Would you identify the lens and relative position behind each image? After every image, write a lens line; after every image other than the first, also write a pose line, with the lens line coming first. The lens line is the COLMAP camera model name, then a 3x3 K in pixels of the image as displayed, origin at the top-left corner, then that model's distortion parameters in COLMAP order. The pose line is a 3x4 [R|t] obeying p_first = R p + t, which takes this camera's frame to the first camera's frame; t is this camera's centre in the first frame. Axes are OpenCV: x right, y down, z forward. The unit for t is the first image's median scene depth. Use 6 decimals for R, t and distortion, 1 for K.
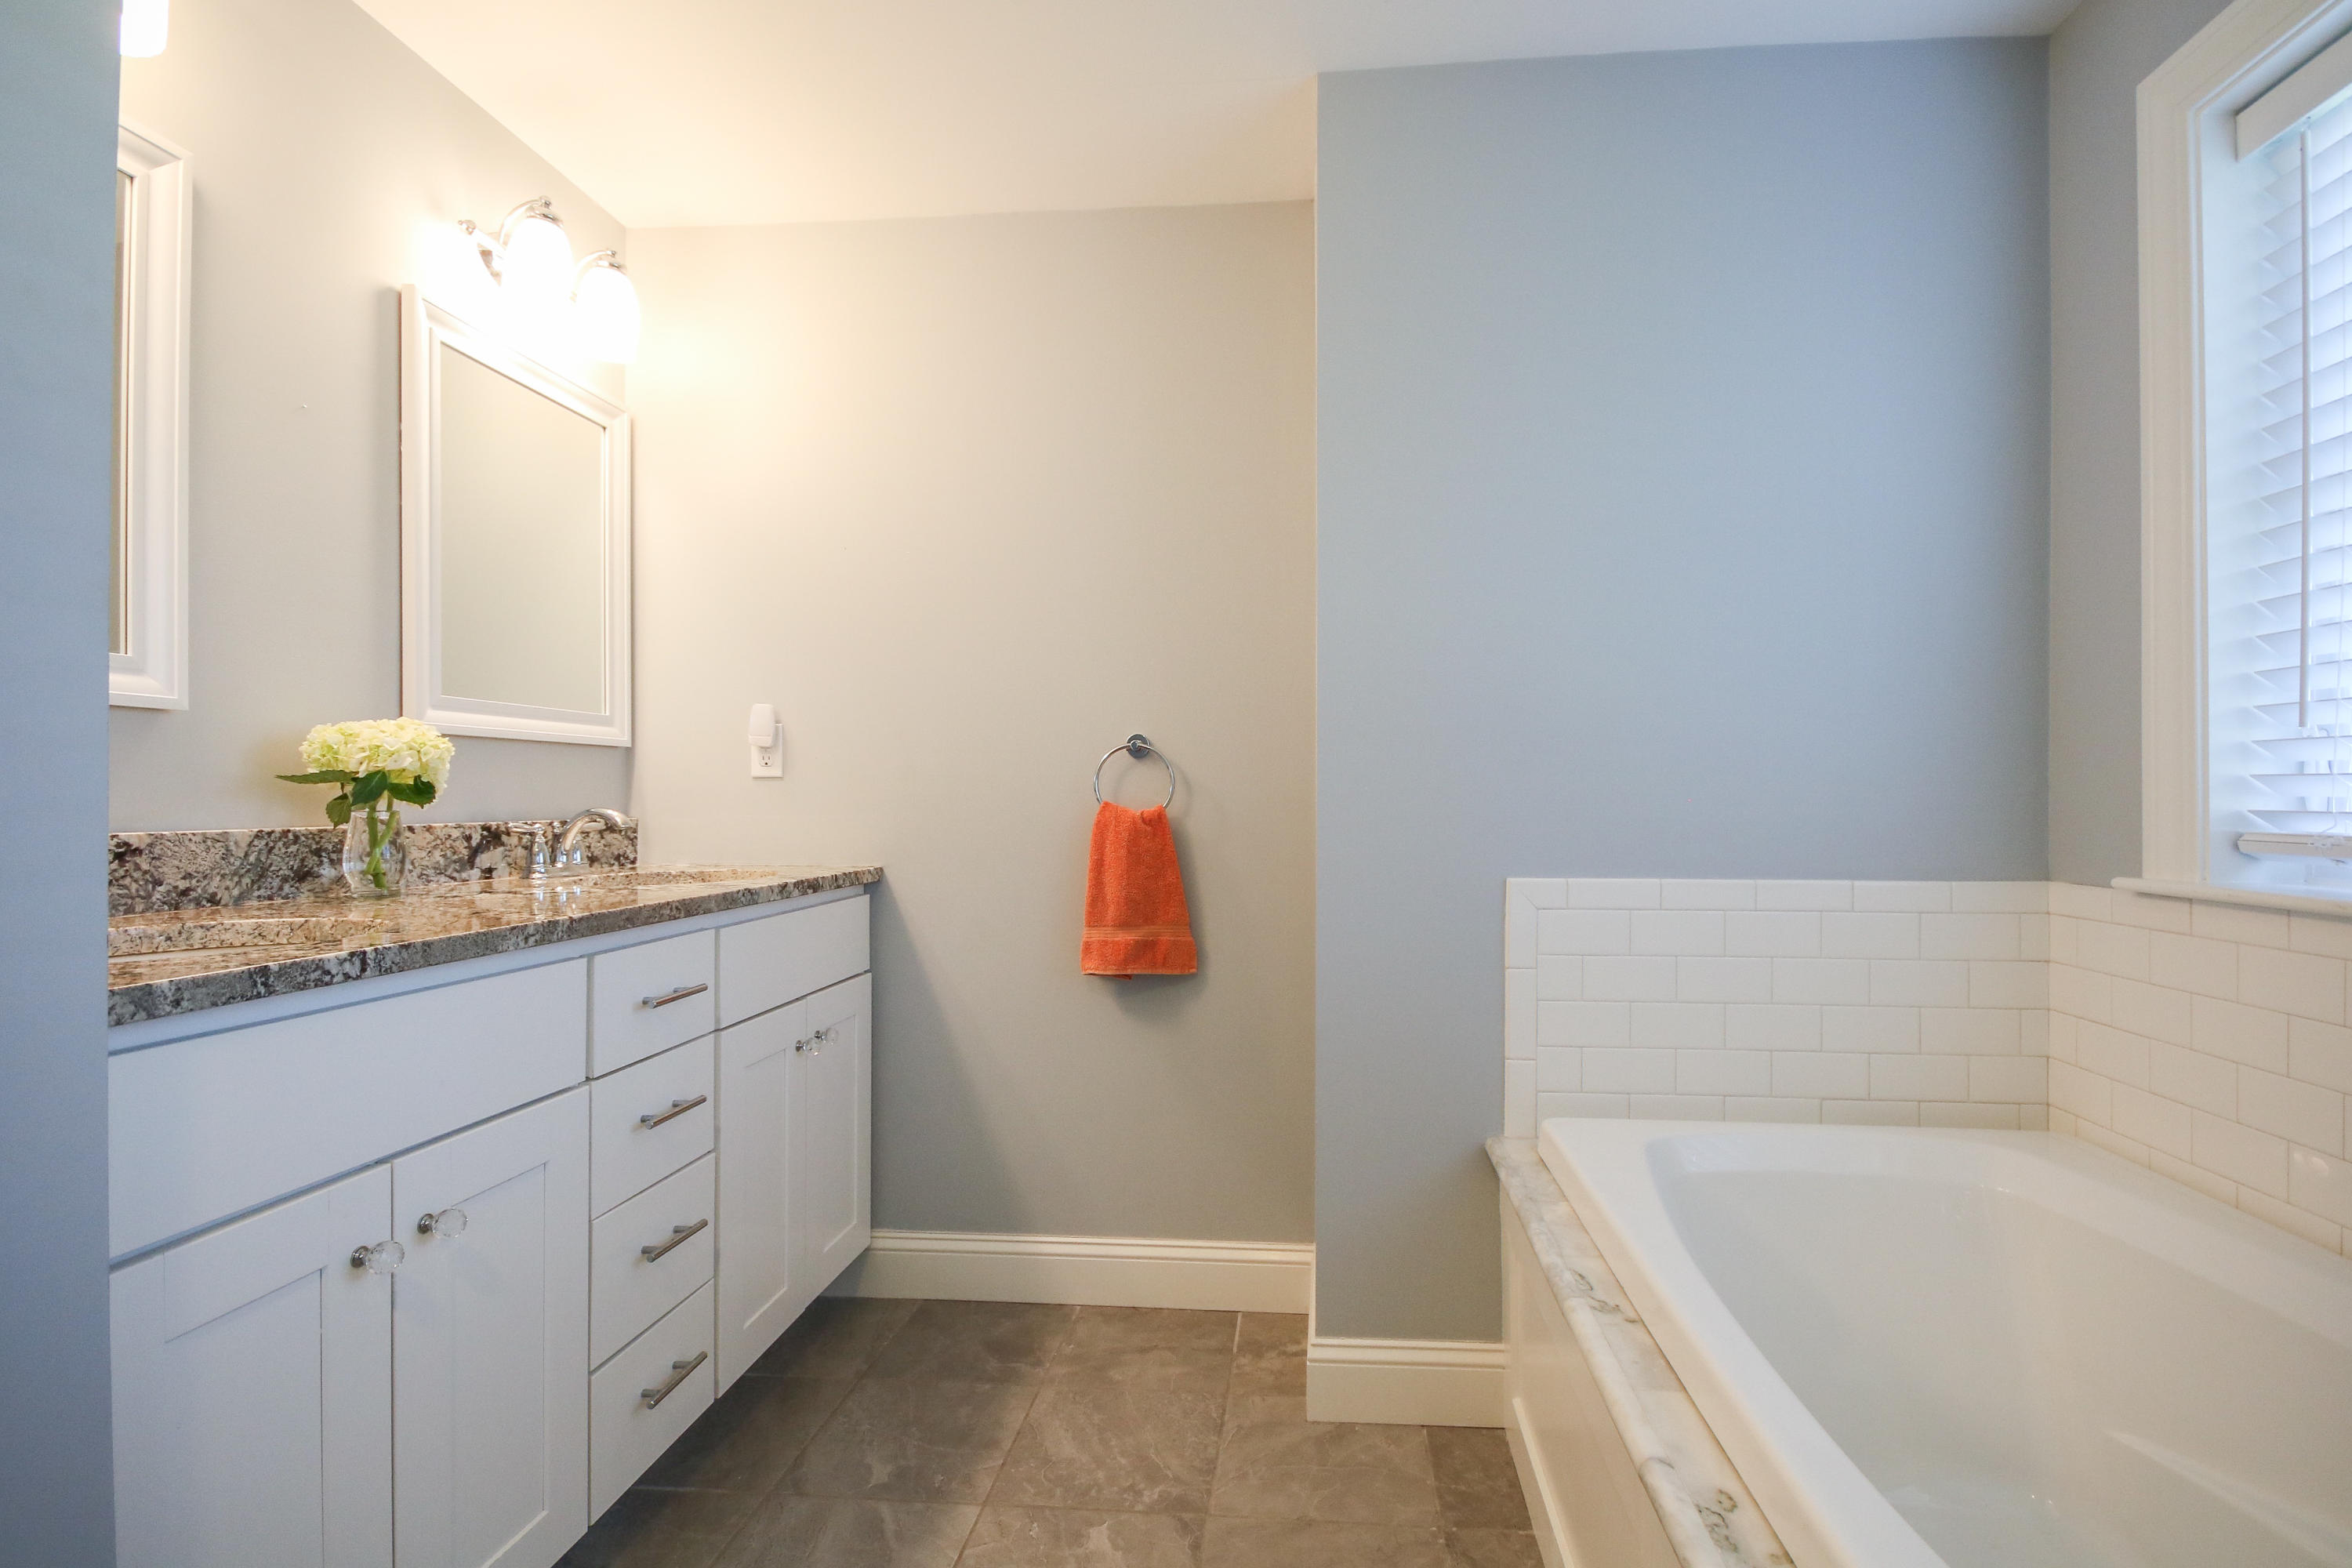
lens RADIAL K [[1096.0, 0, 1183.5], [0, 1096.0, 793.0], [0, 0, 1]] dist [0.032803, -0.019045]
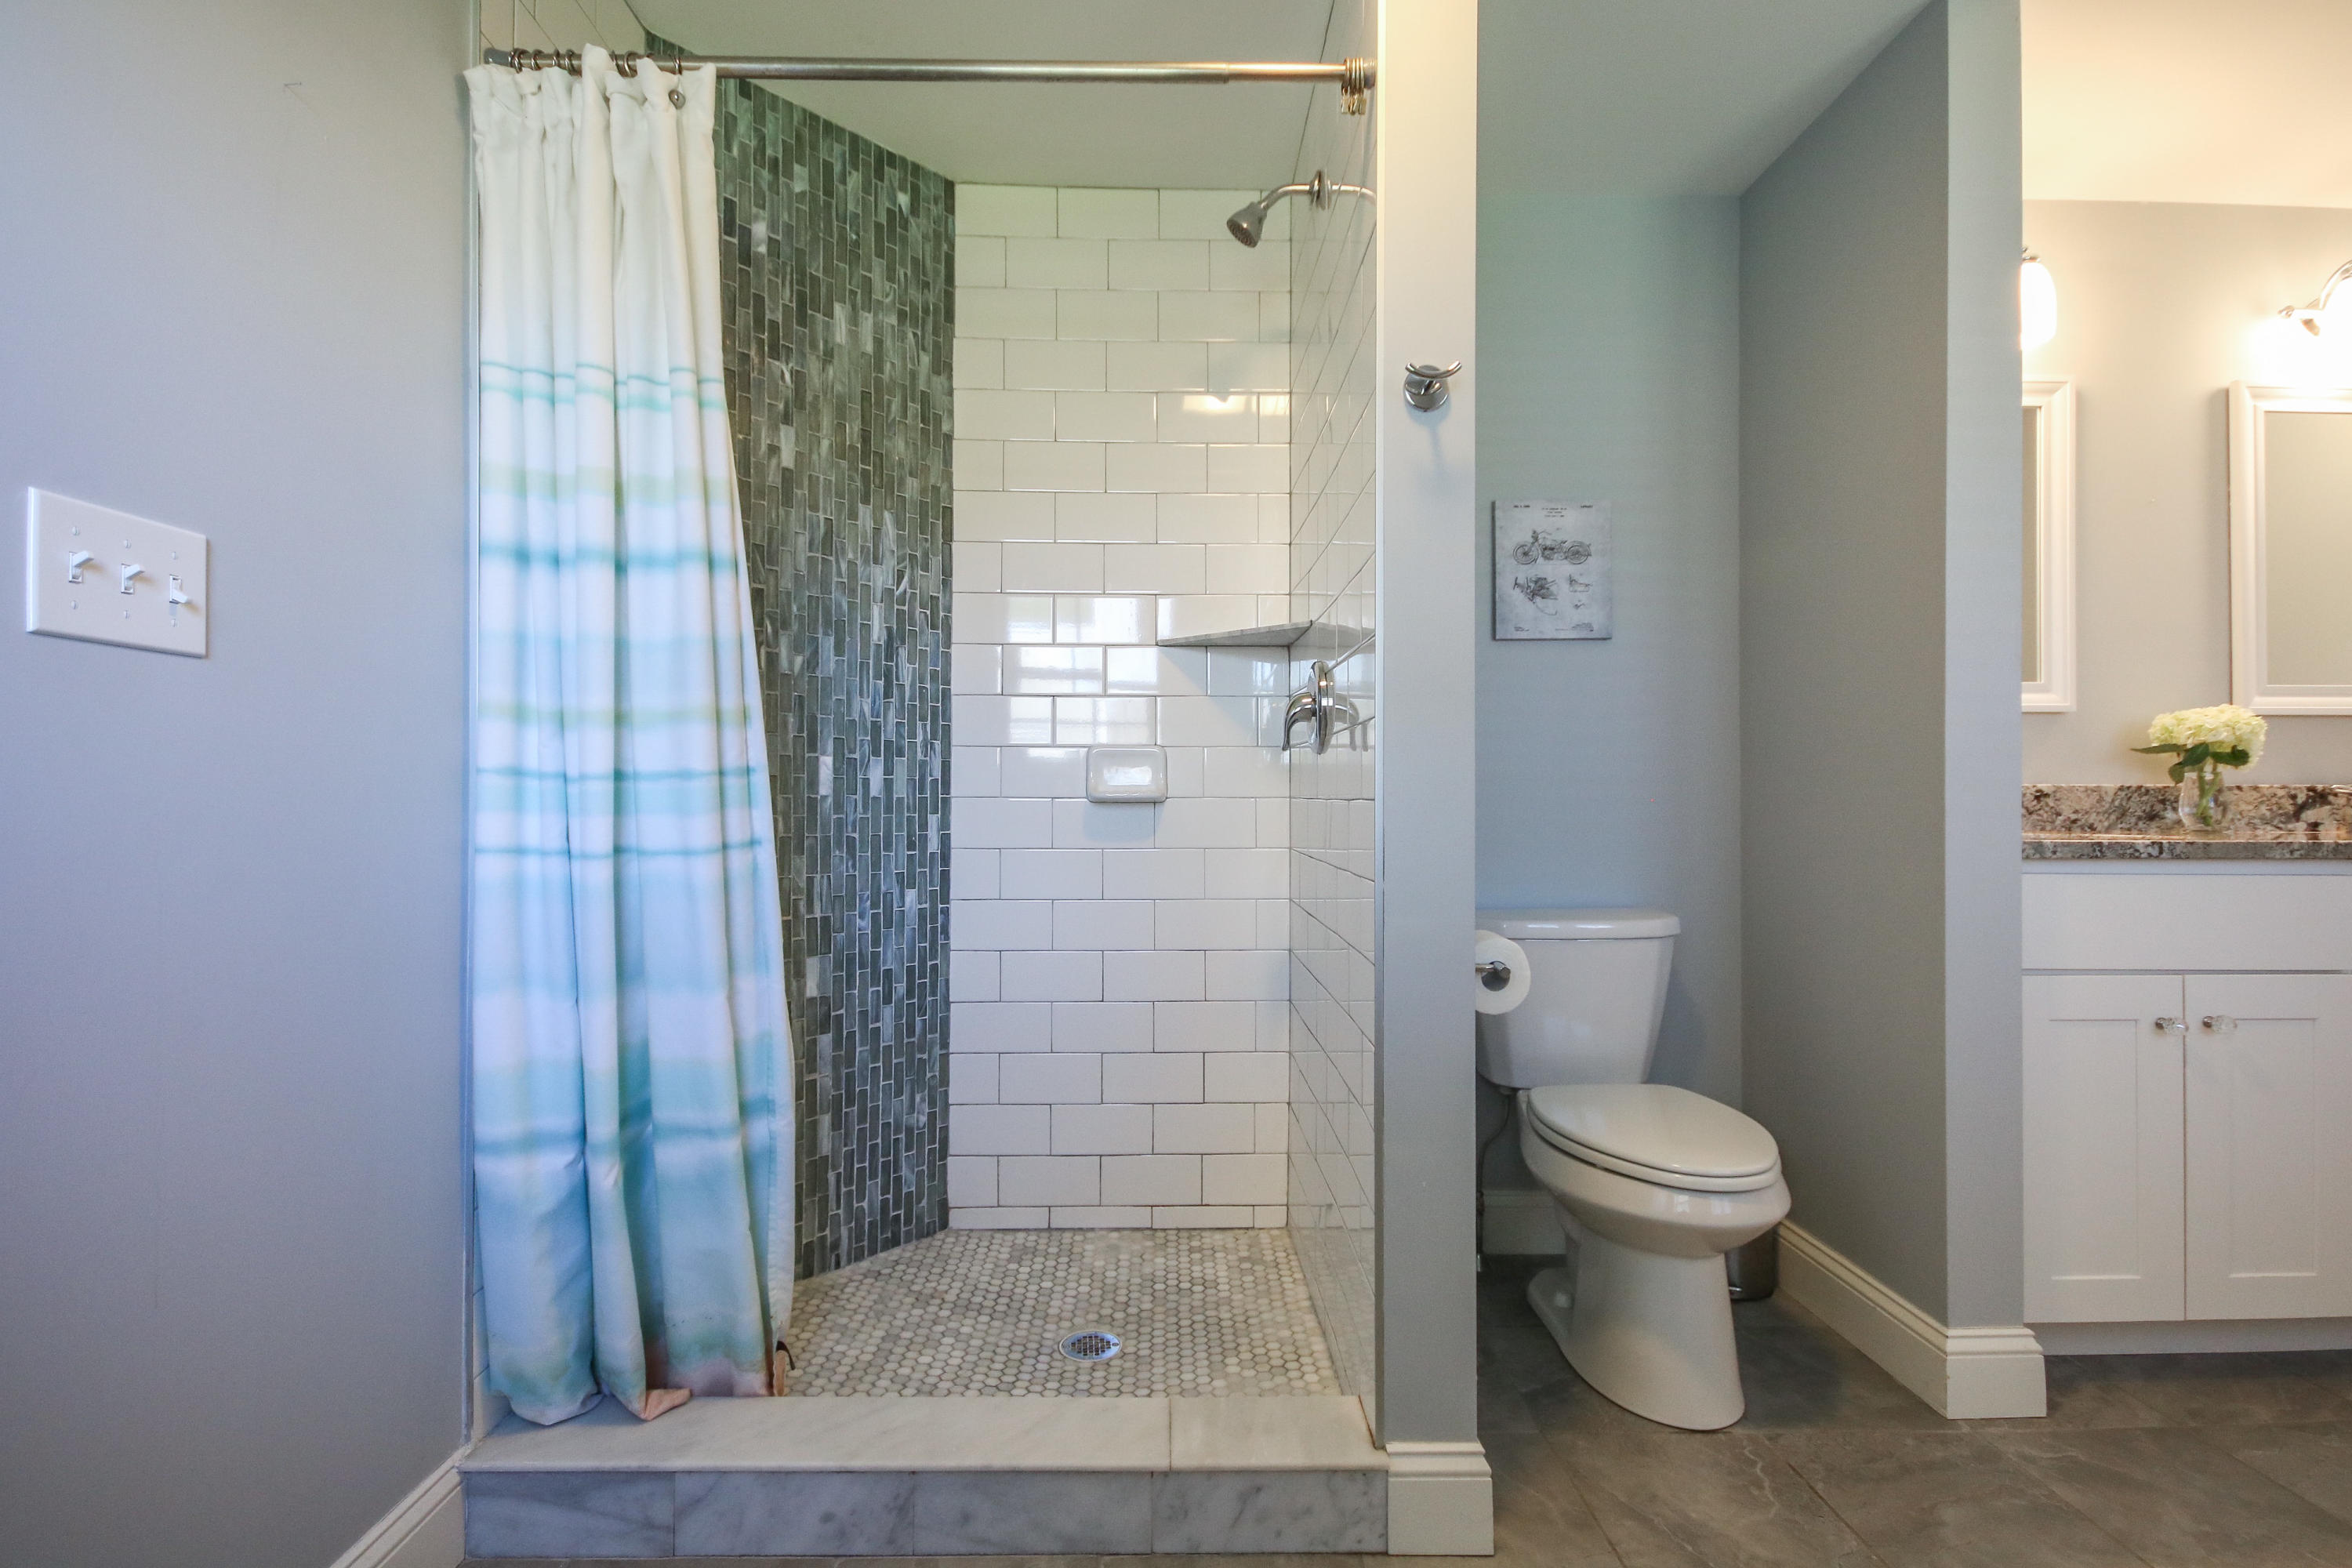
lens RADIAL K [[1096.0, 0, 1183.5], [0, 1096.0, 793.0], [0, 0, 1]] dist [0.032803, -0.019045]
pose [[0.132991, -0.007964, -0.991085, 0.513828], [0.001758, 0.999968, -0.007799, 0.052595], [0.991116, -0.000705, 0.133001, -0.487059]]
